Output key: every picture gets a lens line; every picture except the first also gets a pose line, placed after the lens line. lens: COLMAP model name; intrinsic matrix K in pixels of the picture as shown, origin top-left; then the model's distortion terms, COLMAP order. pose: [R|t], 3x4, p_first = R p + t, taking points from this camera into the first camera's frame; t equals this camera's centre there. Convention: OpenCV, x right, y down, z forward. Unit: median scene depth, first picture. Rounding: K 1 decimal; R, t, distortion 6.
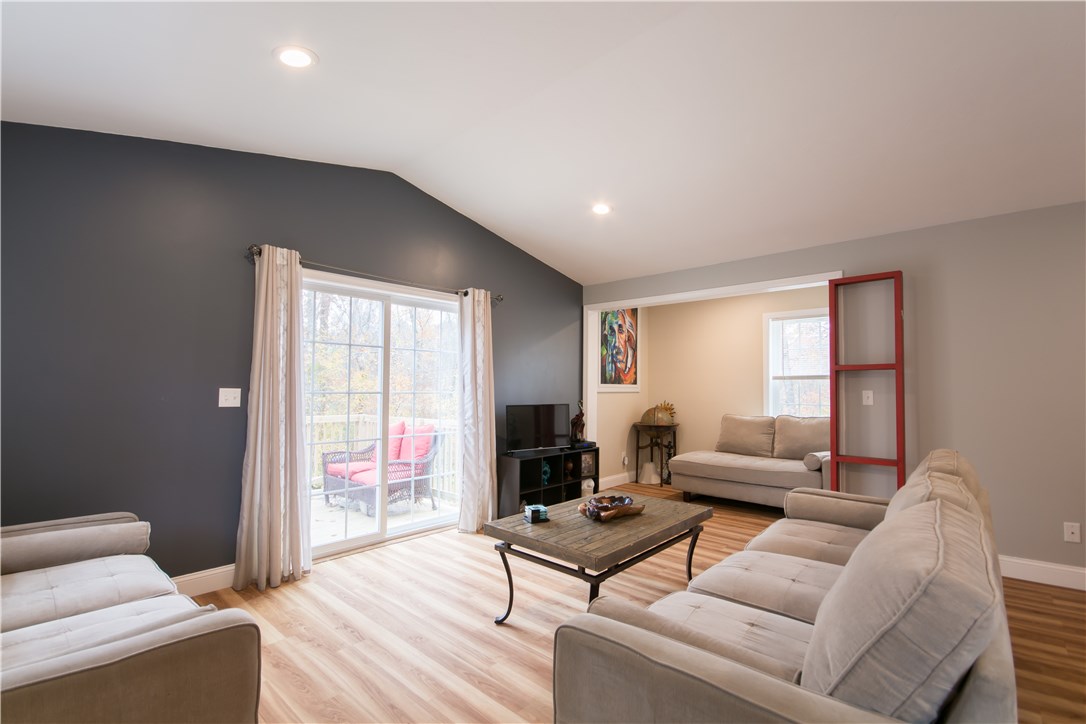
lens RADIAL K [[482.5, 0, 536.0], [0, 482.5, 372.5], [0, 0, 1]] dist [0.002200, -0.004555]
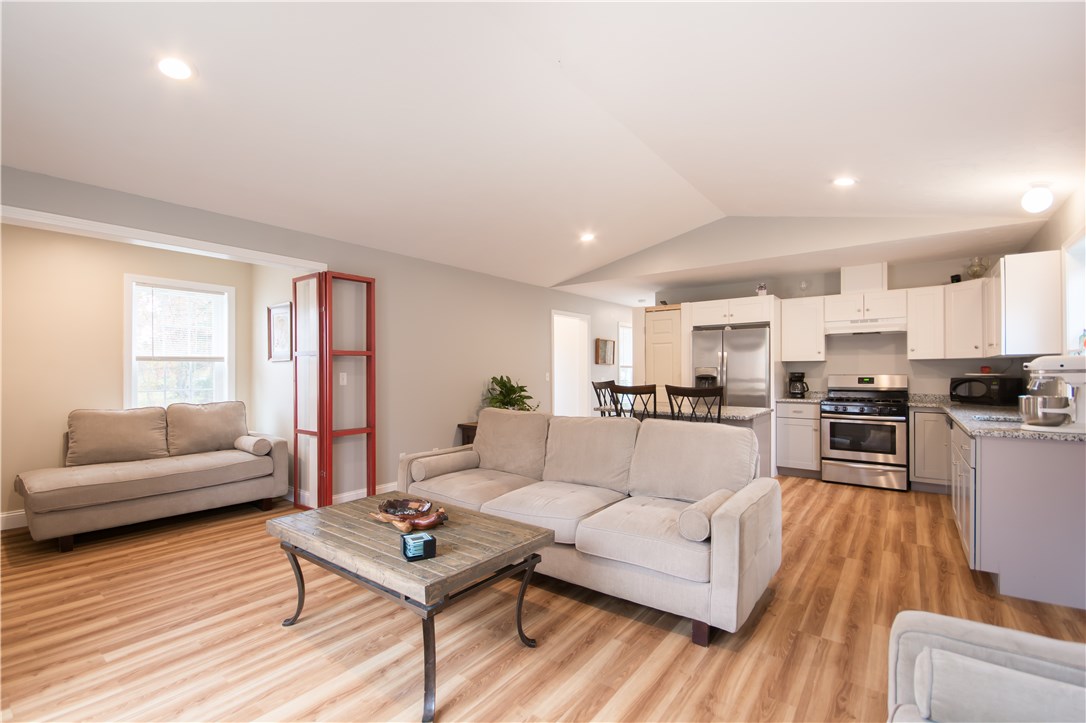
lens RADIAL K [[482.5, 0, 537.5], [0, 482.5, 368.8], [0, 0, 1]] dist [0.002200, -0.004555]
pose [[-0.084308, 0.002434, 0.996437, -0.326233], [-0.030070, 0.999535, -0.004985, 0.012113], [-0.995986, -0.030383, -0.084196, 0.398294]]
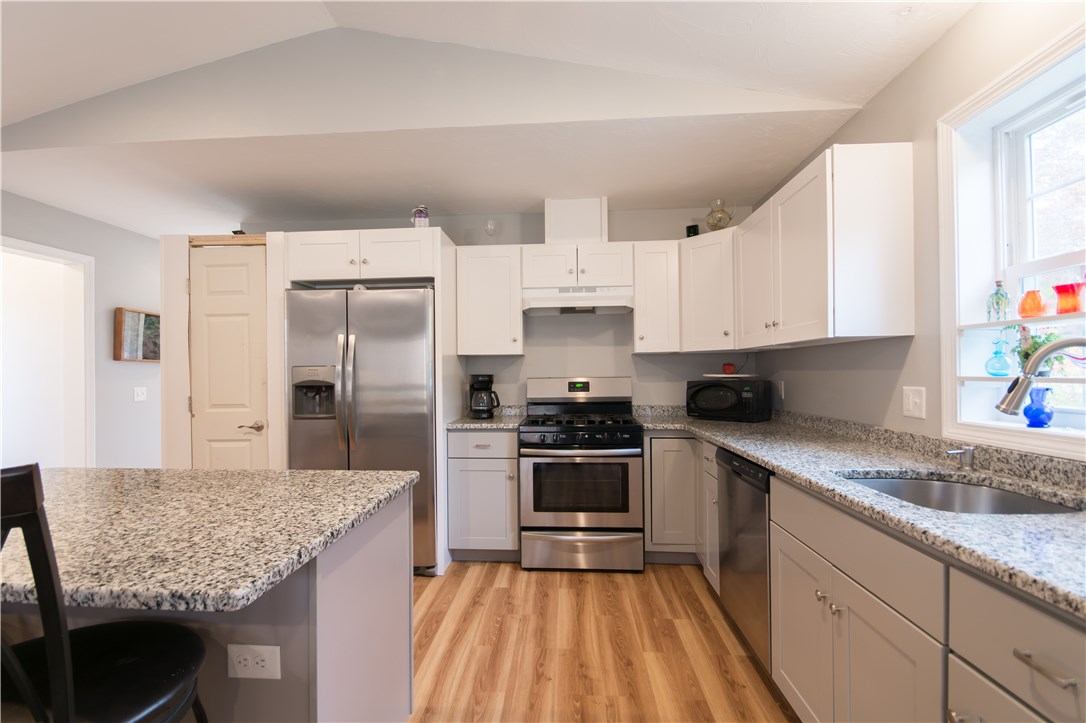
lens RADIAL K [[482.5, 0, 542.3], [0, 482.5, 370.2], [0, 0, 1]] dist [0.002200, -0.004555]
pose [[-0.637729, 0.005292, 0.770242, 0.126031], [-0.019049, 0.999562, -0.022640, 0.005567], [-0.770025, -0.029111, -0.637349, 0.095115]]
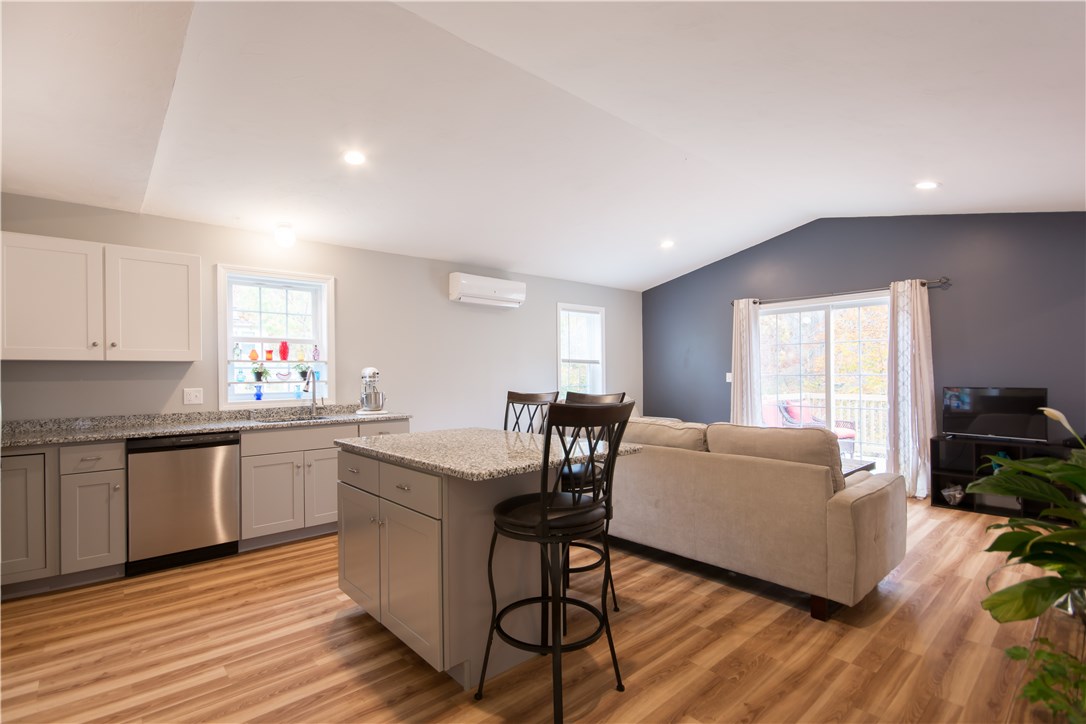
lens RADIAL K [[521.3, 0, 536.0], [0, 521.3, 368.6], [0, 0, 1]] dist [0.007527, -0.002661]
pose [[-0.104357, -0.014895, -0.994428, 0.837381], [0.042547, 0.998906, -0.019427, 0.011097], [0.993629, -0.044337, -0.103609, 0.206656]]
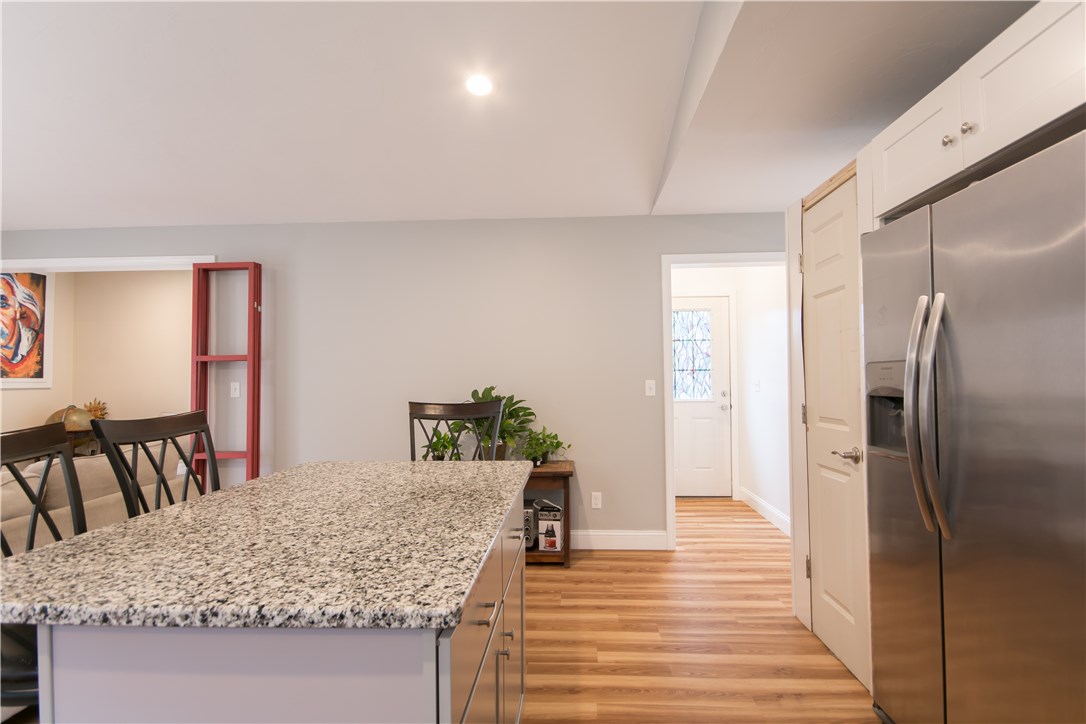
lens RADIAL K [[521.3, 0, 552.9], [0, 521.3, 366.1], [0, 0, 1]] dist [0.007527, -0.002661]
pose [[0.766745, 0.005541, 0.641927, 0.320617], [-0.008605, 0.999962, 0.001646, -0.001723], [-0.641894, -0.006786, 0.766764, -0.143642]]
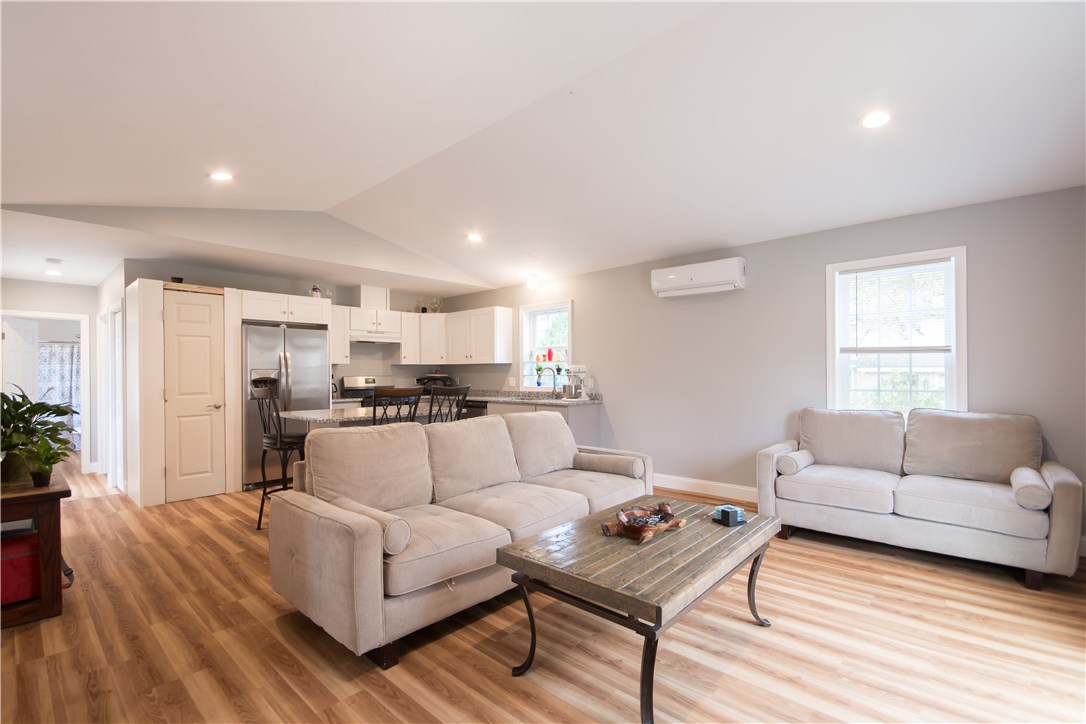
lens RADIAL K [[482.5, 0, 536.5], [0, 482.5, 378.7], [0, 0, 1]] dist [0.002200, -0.004555]
pose [[-0.999979, 0.000555, 0.006454, 0.152374], [0.000432, 0.999816, -0.019170, 0.028421], [-0.006463, -0.019167, -0.999795, 0.835862]]
